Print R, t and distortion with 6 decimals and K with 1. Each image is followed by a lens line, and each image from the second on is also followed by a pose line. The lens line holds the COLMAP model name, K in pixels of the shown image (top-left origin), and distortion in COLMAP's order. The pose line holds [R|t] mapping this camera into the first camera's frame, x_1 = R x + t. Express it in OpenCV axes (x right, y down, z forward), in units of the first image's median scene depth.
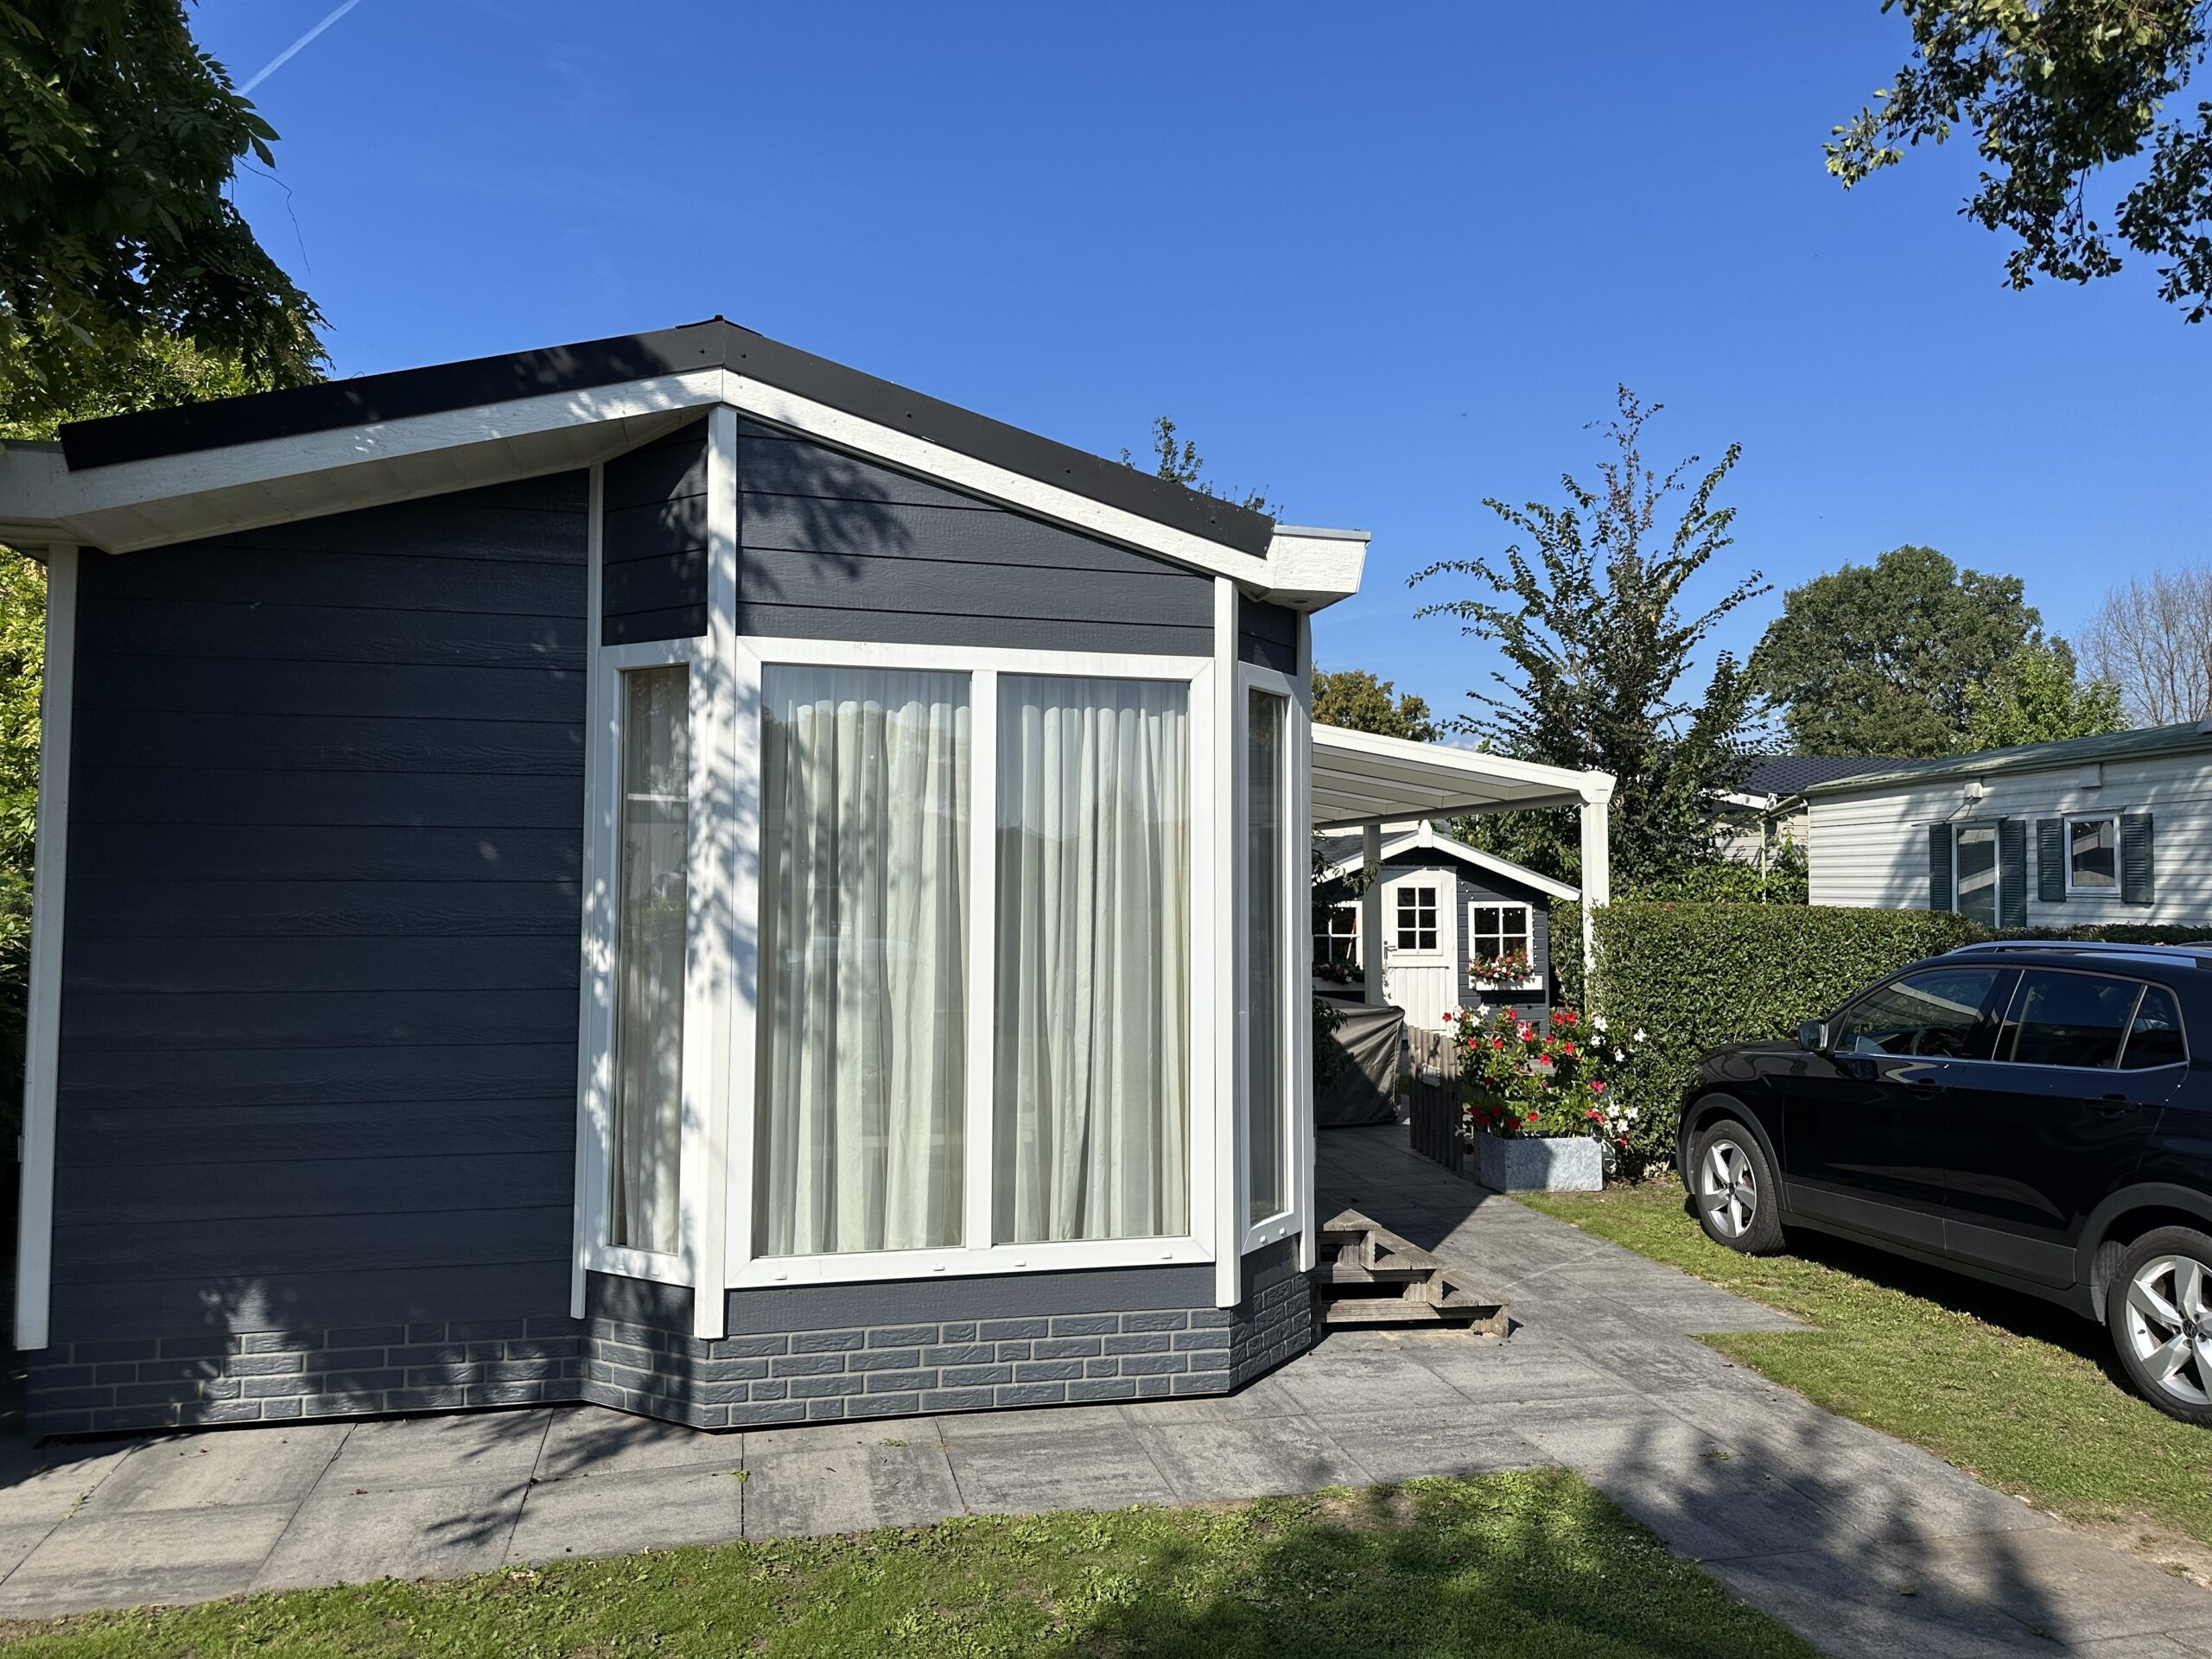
lens RADIAL K [[1558.6, 0, 1098.7], [0, 1558.6, 808.2], [0, 0, 1]] dist [0.068849, -0.104080]
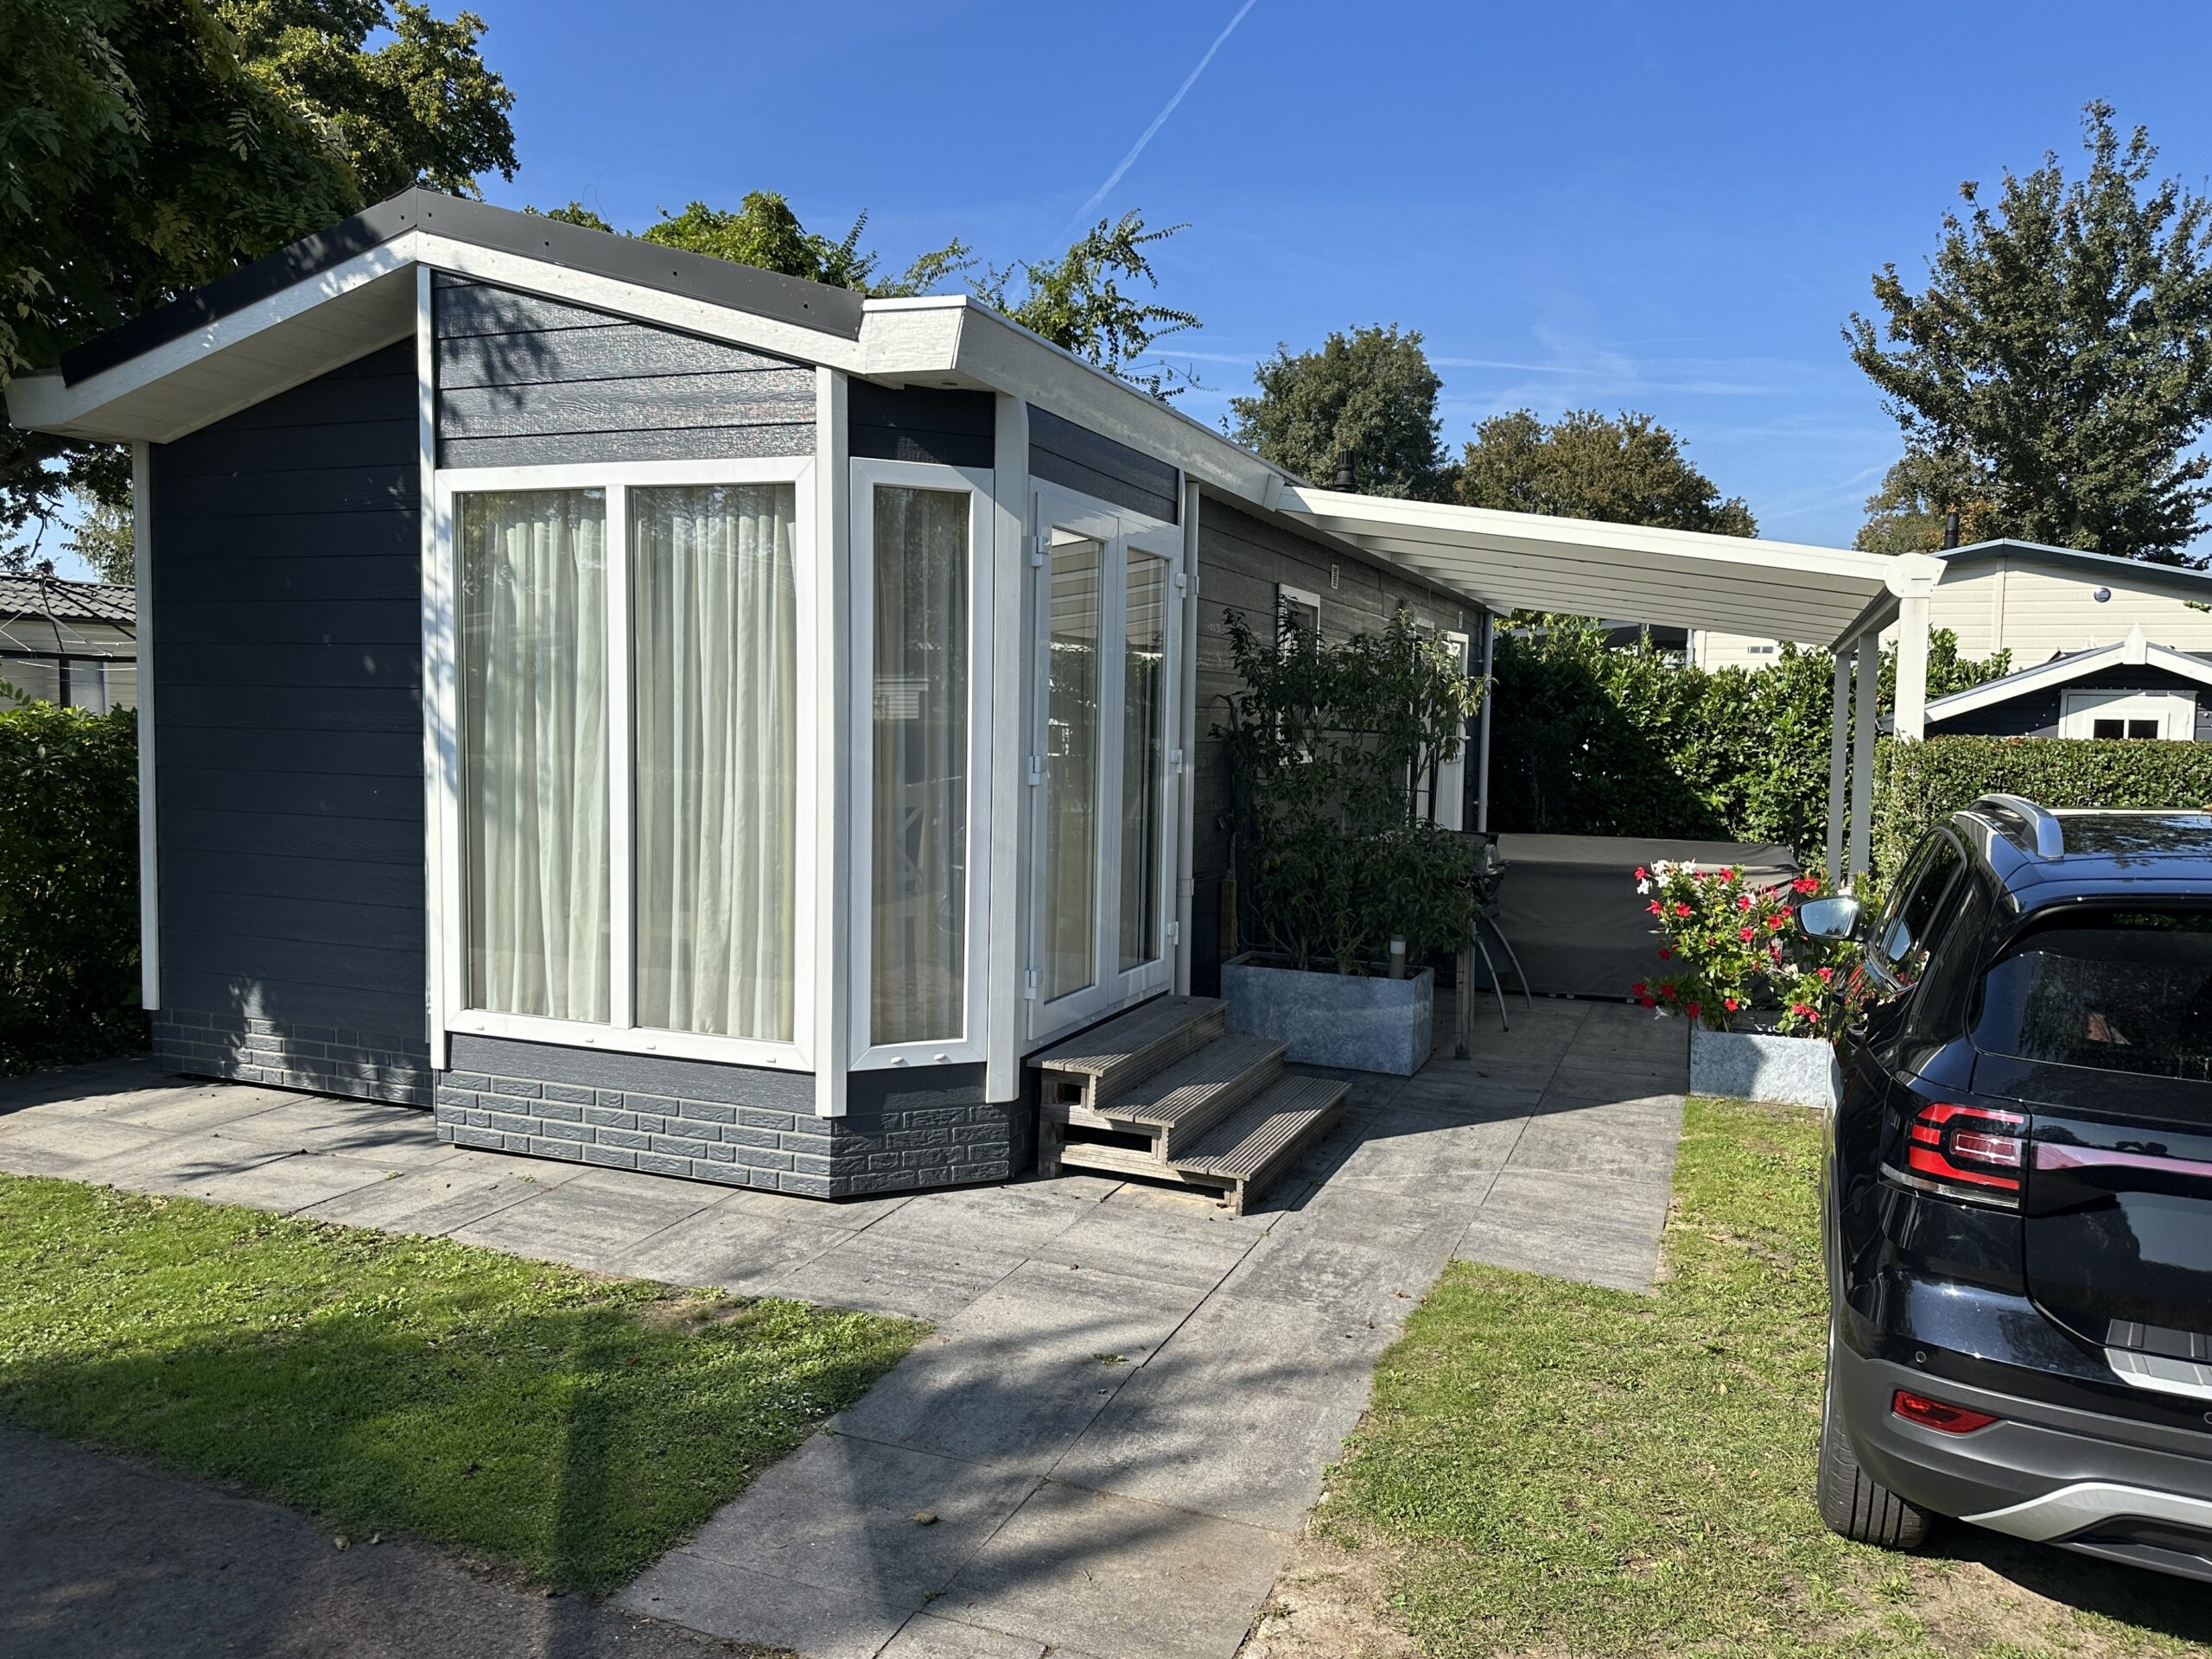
lens RADIAL K [[1589.4, 0, 1106.0], [0, 1589.4, 829.5], [0, 0, 1]] dist [0.127545, -0.230543]
pose [[0.812756, 0.051486, -0.580325, 0.814459], [0.017829, 0.993423, 0.113105, 0.022714], [0.582331, -0.102273, 0.806493, 0.296686]]
